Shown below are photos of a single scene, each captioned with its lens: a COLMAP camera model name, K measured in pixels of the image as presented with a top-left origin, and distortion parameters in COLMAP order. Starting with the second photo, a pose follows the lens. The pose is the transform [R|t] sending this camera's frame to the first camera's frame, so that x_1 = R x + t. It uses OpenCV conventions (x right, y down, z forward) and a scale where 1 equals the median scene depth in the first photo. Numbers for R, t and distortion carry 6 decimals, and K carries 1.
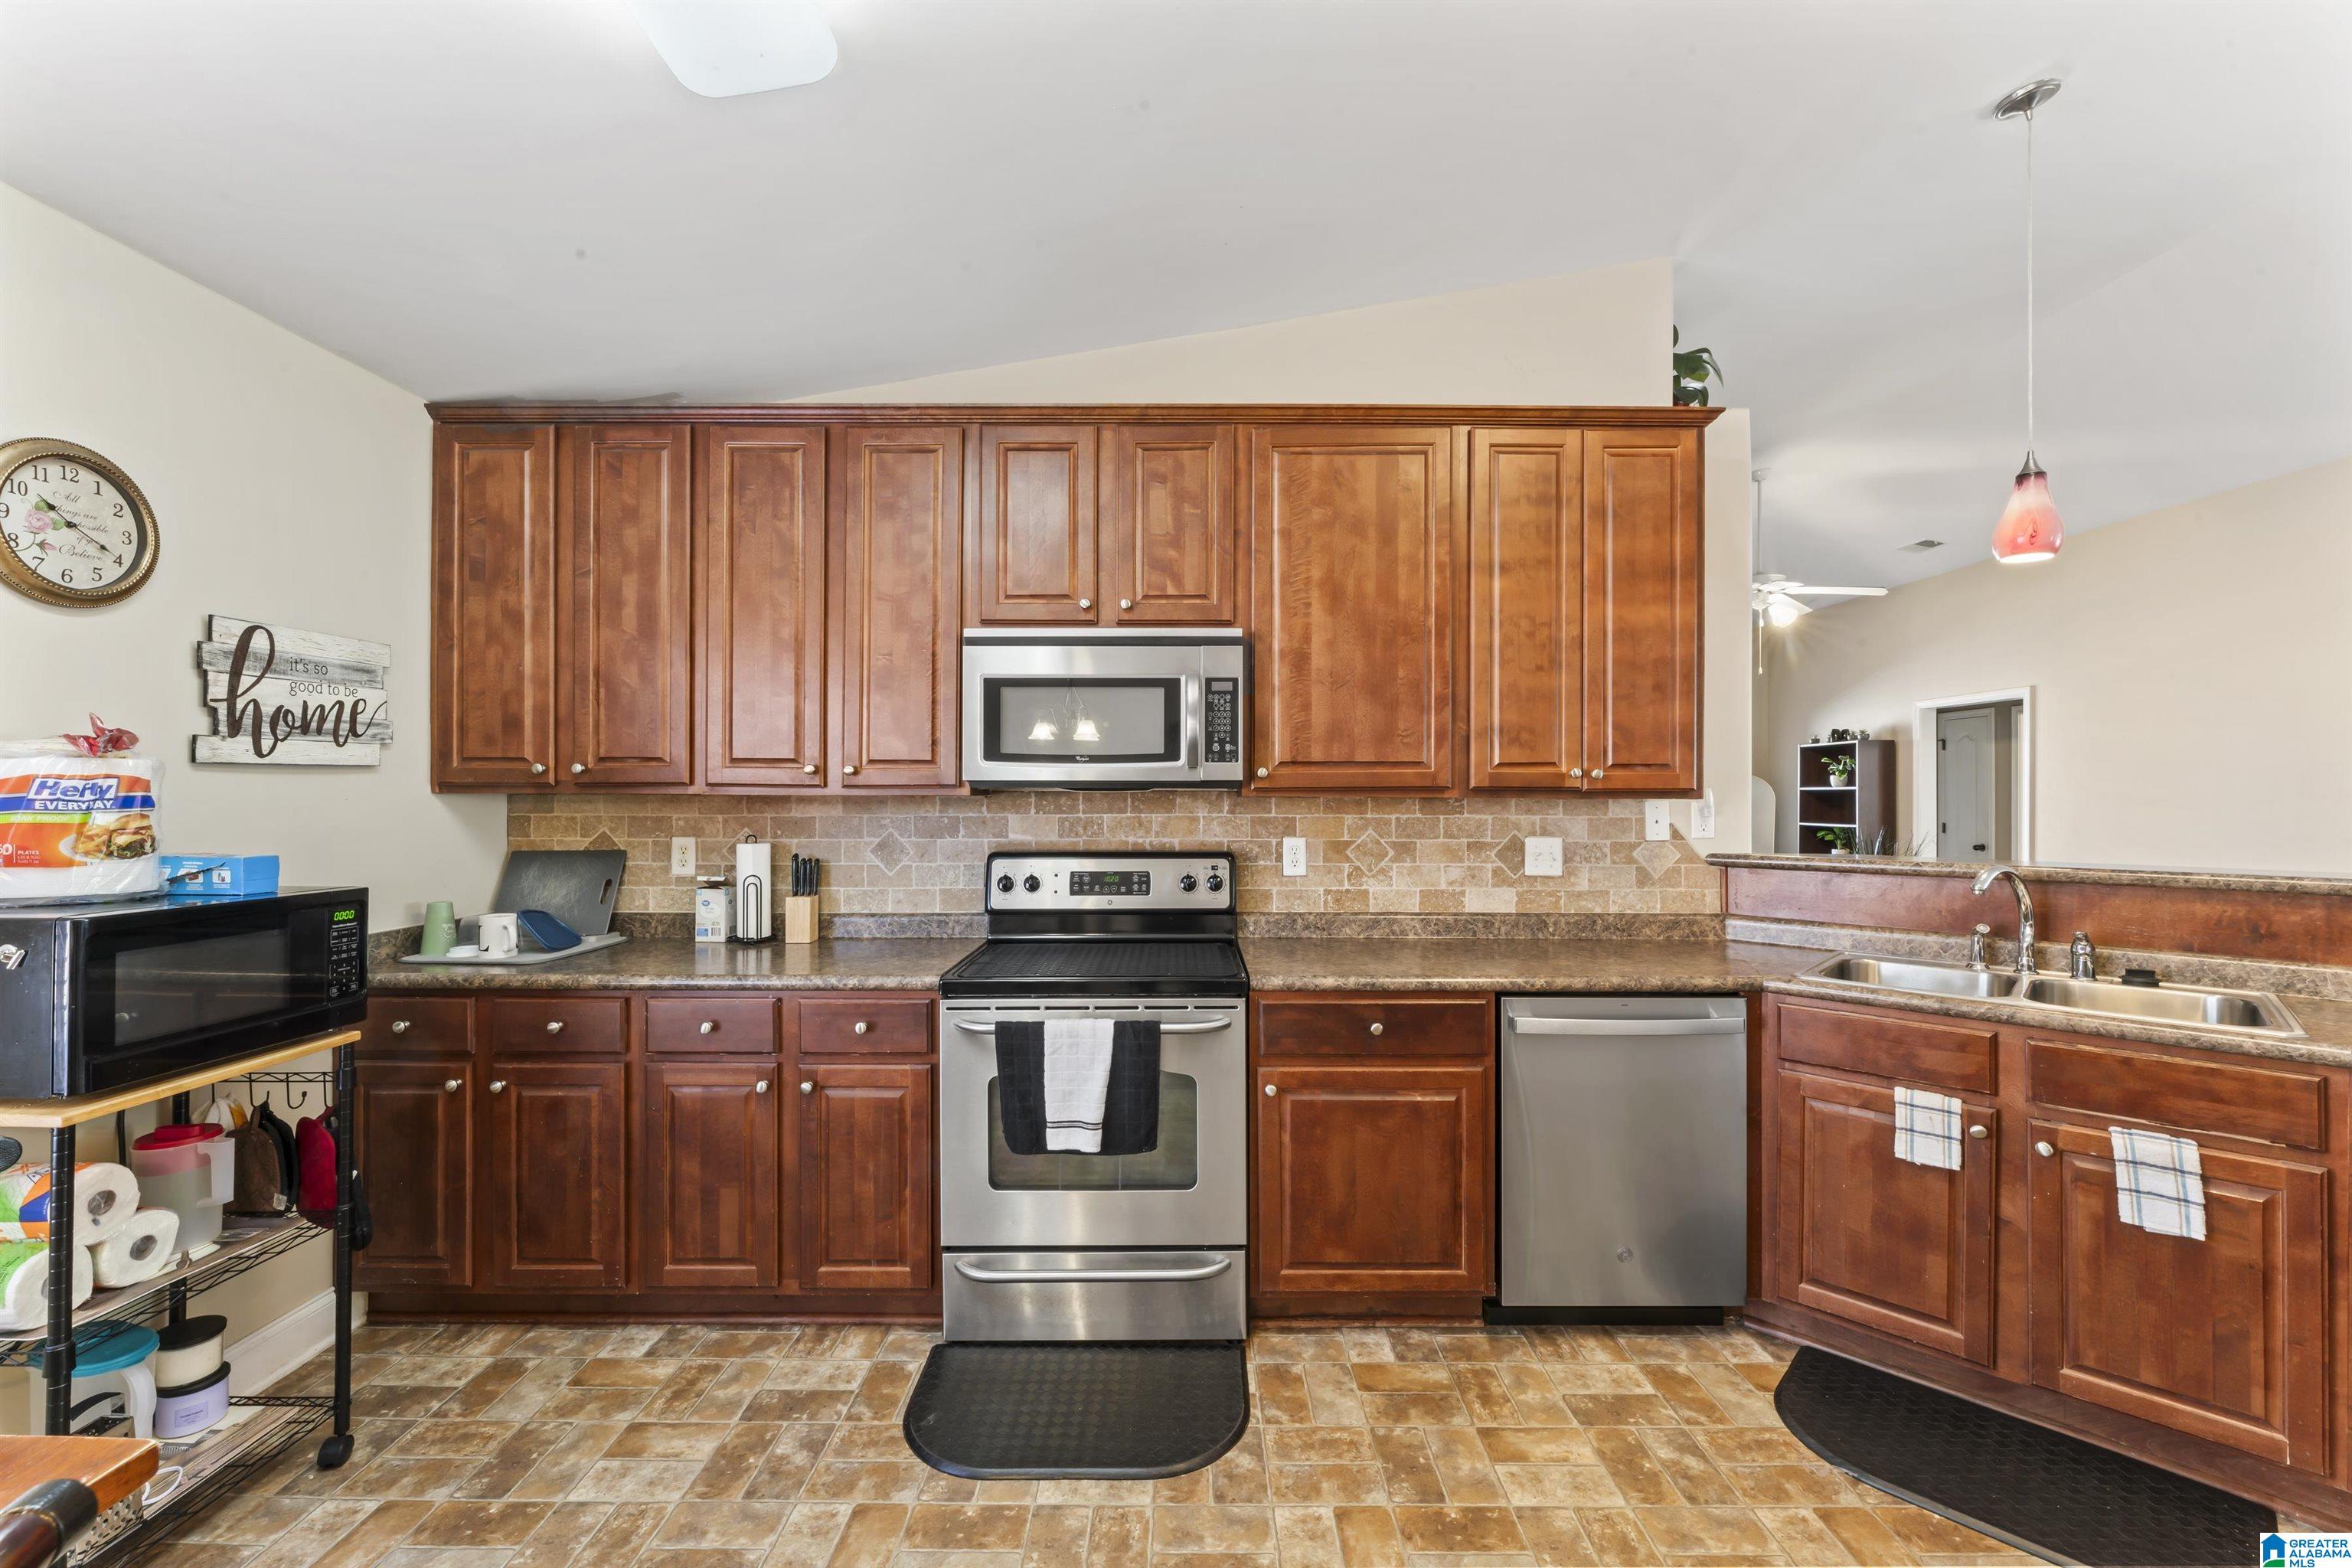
lens RADIAL K [[950.5, 0, 1180.2], [0, 950.5, 791.6], [0, 0, 1]] dist [-0.007392, 0.001492]
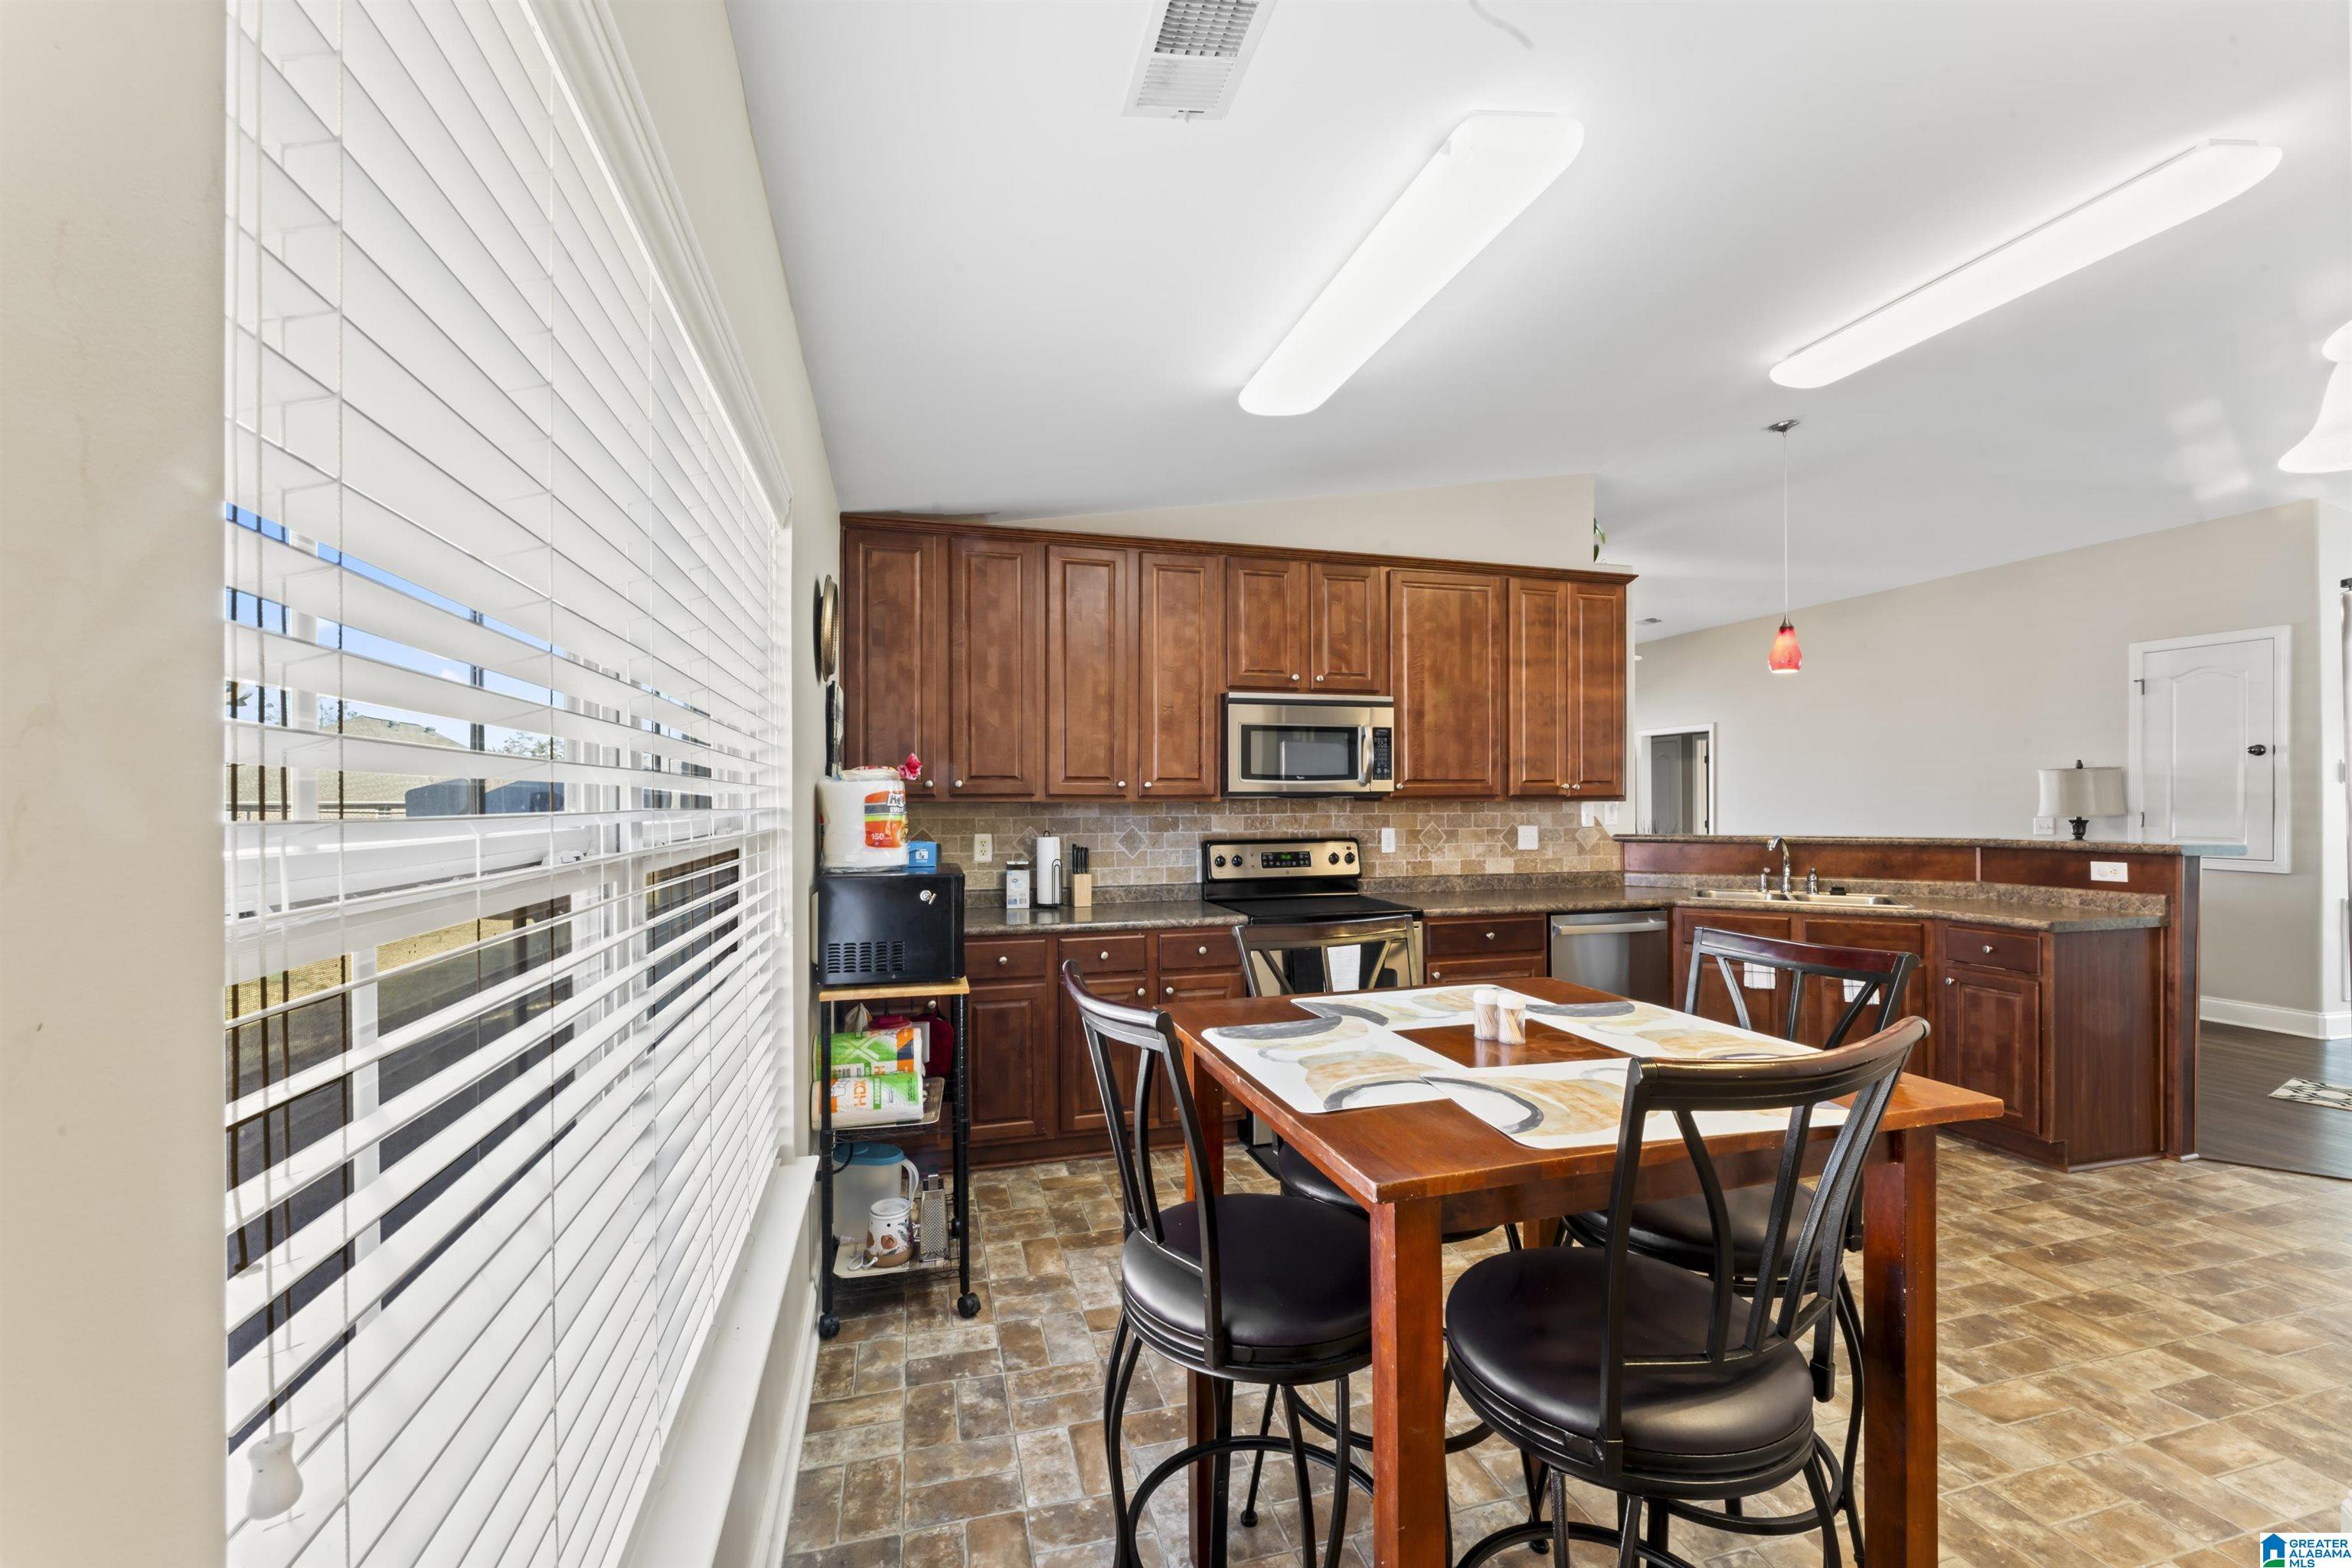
lens RADIAL K [[950.5, 0, 1177.2], [0, 950.5, 798.5], [0, 0, 1]] dist [-0.007392, 0.001492]
pose [[0.962150, -0.004852, 0.272476, -0.707329], [0.004851, 0.999988, 0.000675, -0.002233], [-0.272476, 0.000673, 0.962162, -0.436321]]
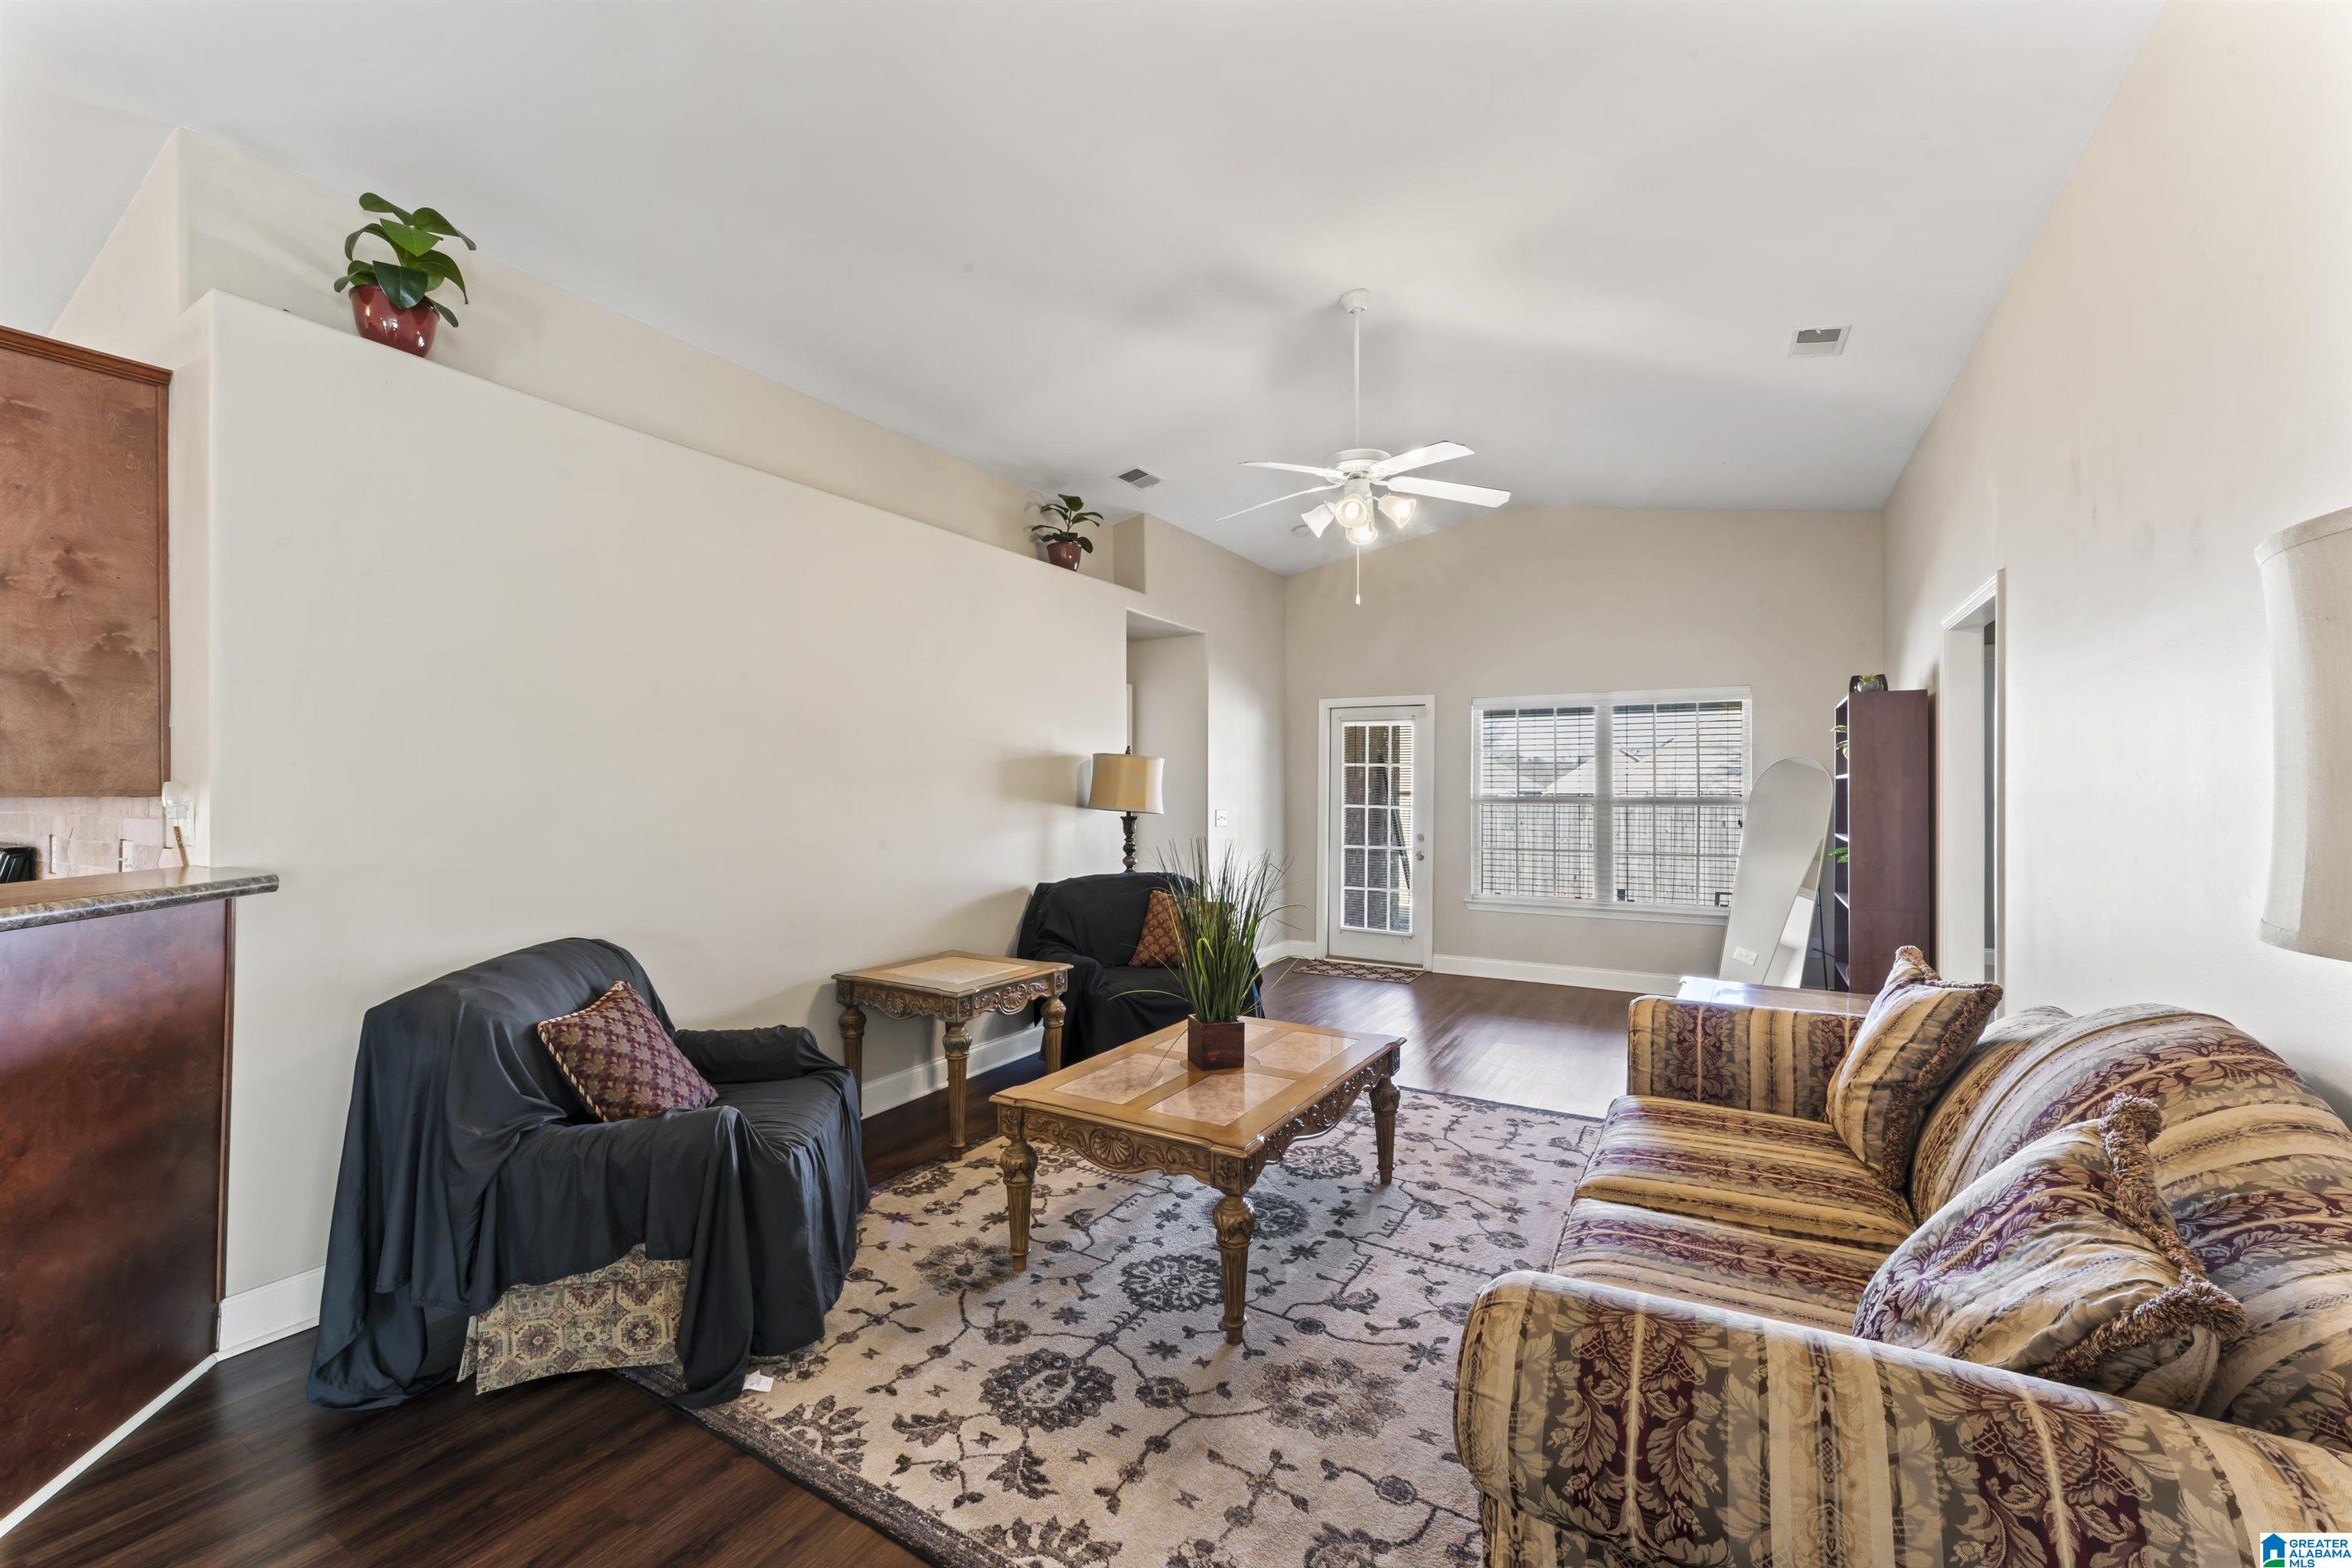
lens RADIAL K [[950.5, 0, 1172.4], [0, 950.5, 787.0], [0, 0, 1]] dist [-0.007392, 0.001492]
pose [[0.862048, -0.007398, -0.506772, 1.874319], [0.006477, 0.999973, -0.003580, 0.009585], [0.506785, -0.000196, 0.862072, 0.825197]]
